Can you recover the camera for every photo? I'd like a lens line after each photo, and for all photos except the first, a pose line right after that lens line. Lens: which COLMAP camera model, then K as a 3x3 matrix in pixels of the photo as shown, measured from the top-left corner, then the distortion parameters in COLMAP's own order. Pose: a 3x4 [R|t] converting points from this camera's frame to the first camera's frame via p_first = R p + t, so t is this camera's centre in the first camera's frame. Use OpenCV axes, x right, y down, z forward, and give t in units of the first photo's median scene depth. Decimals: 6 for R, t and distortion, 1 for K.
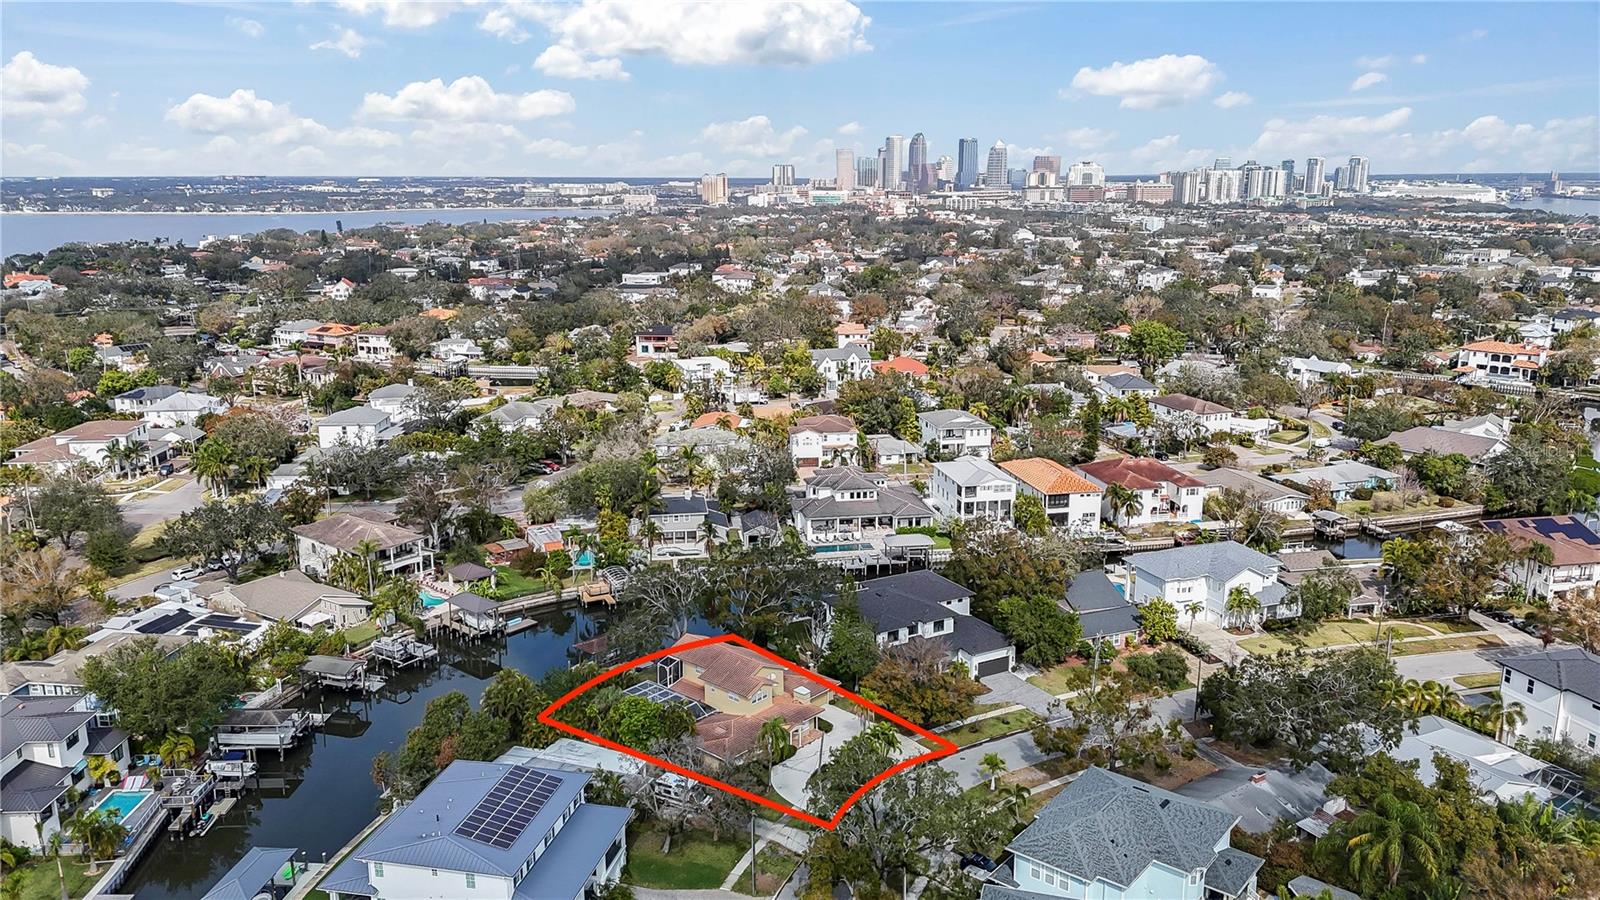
lens RADIAL K [[1166.6, 0, 800.0], [0, 1166.6, 450.0], [0, 0, 1]] dist [0.109854, -0.143944]
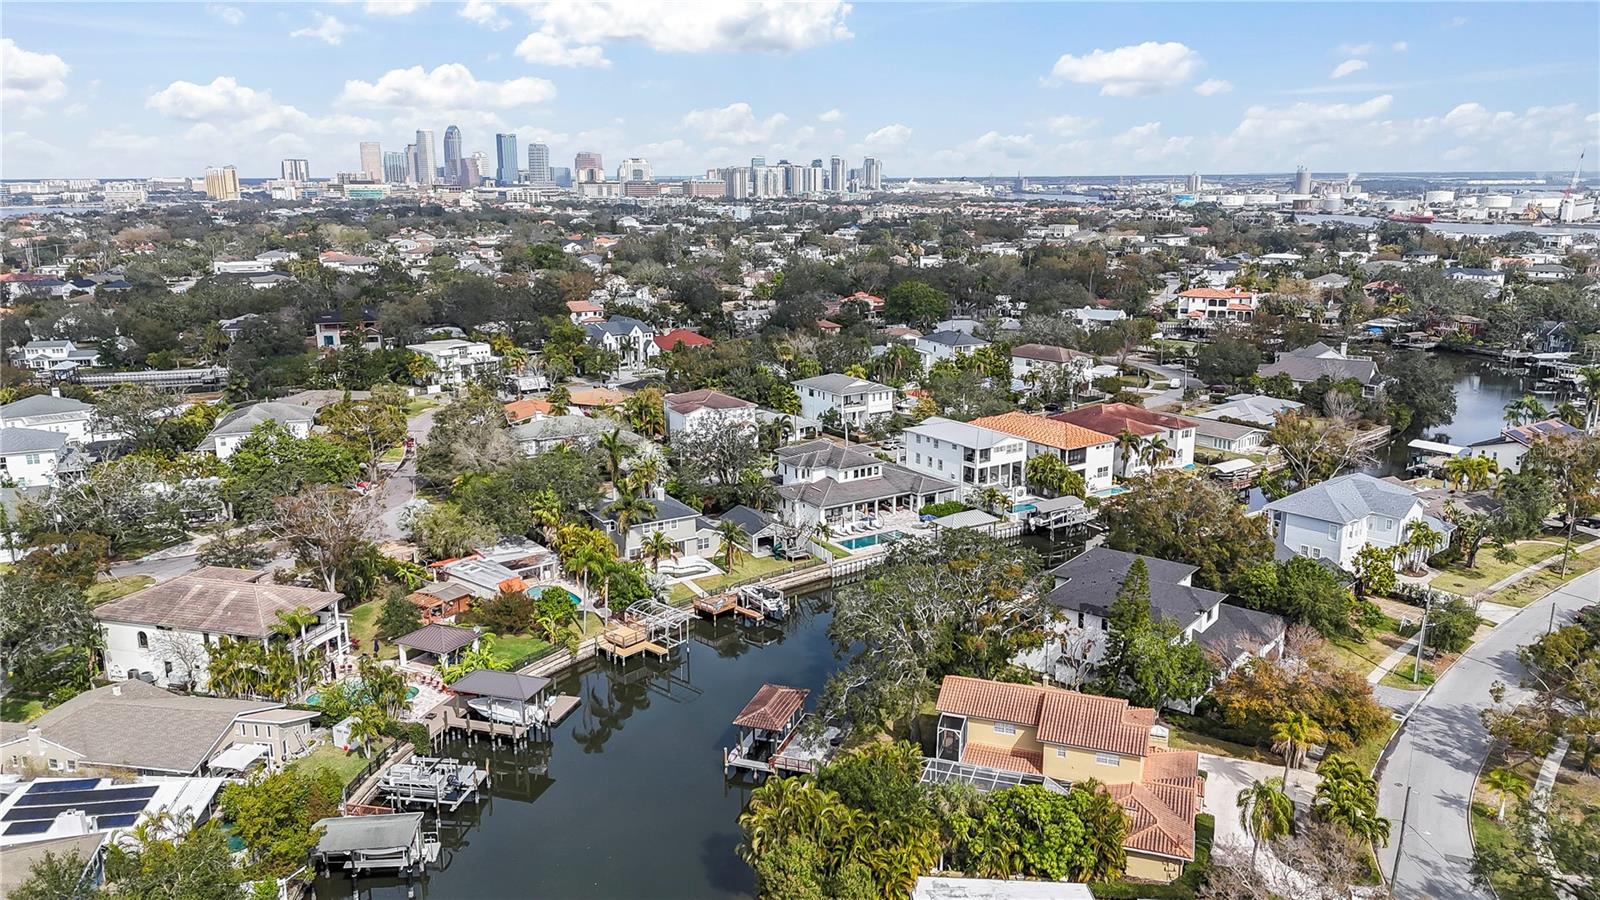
lens RADIAL K [[1166.6, 0, 800.0], [0, 1166.6, 450.0], [0, 0, 1]] dist [0.109854, -0.143944]
pose [[0.923106, -0.089384, 0.374013, -0.162949], [0.090303, 0.995800, 0.015103, 0.004376], [-0.373792, 0.019833, 0.927300, 0.161558]]
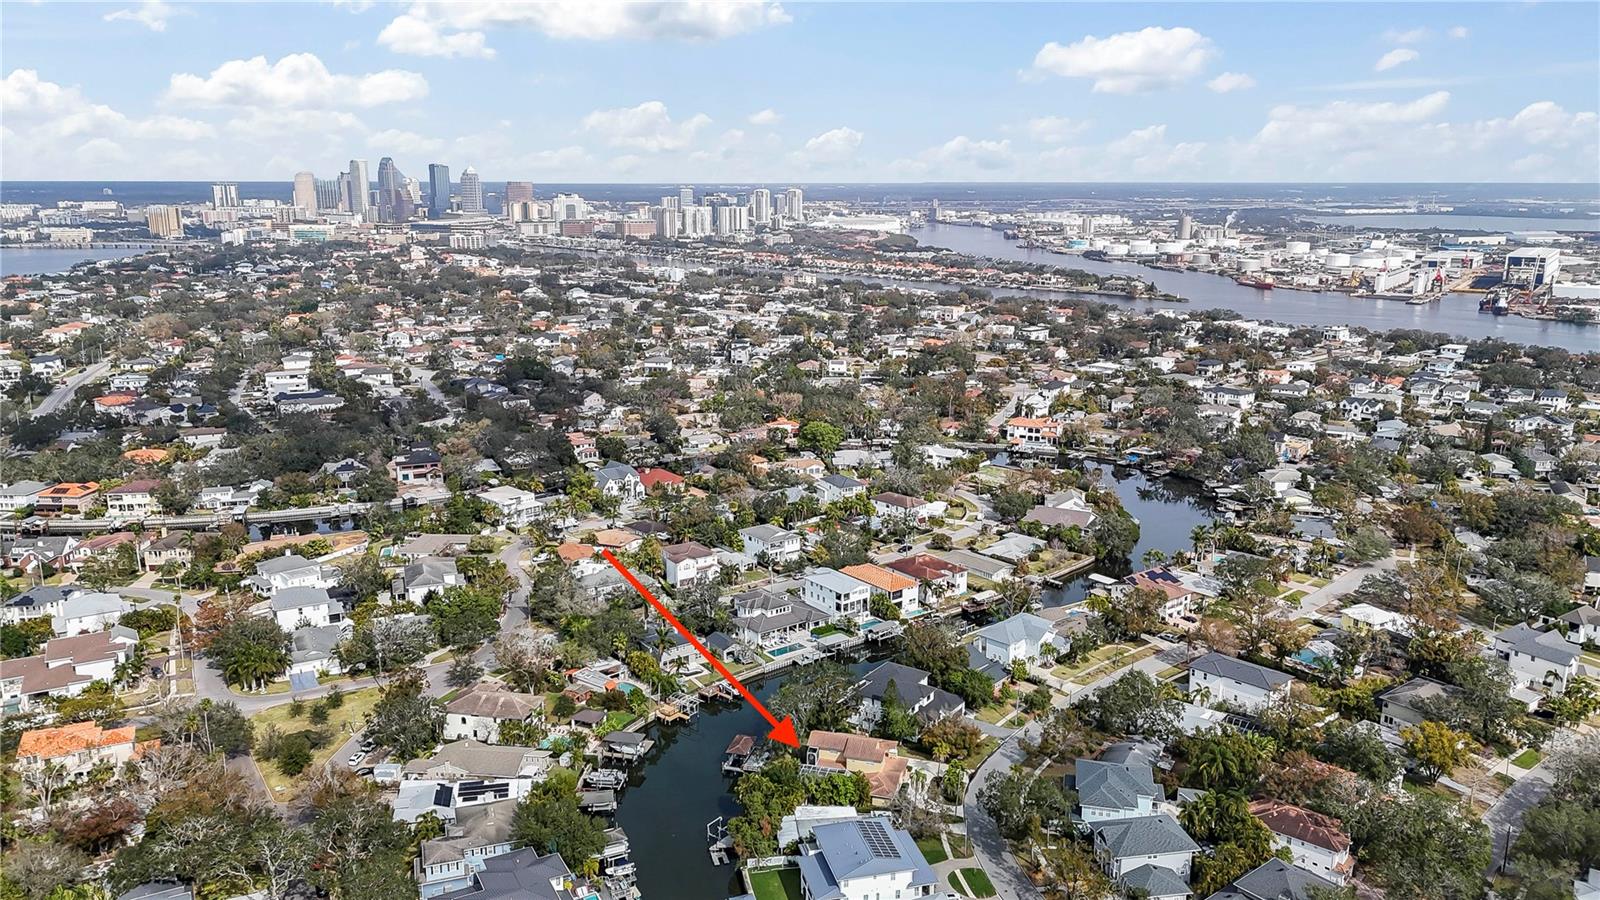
lens RADIAL K [[1166.6, 0, 800.0], [0, 1166.6, 450.0], [0, 0, 1]] dist [0.109854, -0.143944]
pose [[0.896762, -0.095754, 0.432030, -0.315099], [0.097175, 0.995089, 0.018841, -0.109002], [-0.431712, 0.025086, 0.901662, -0.202786]]
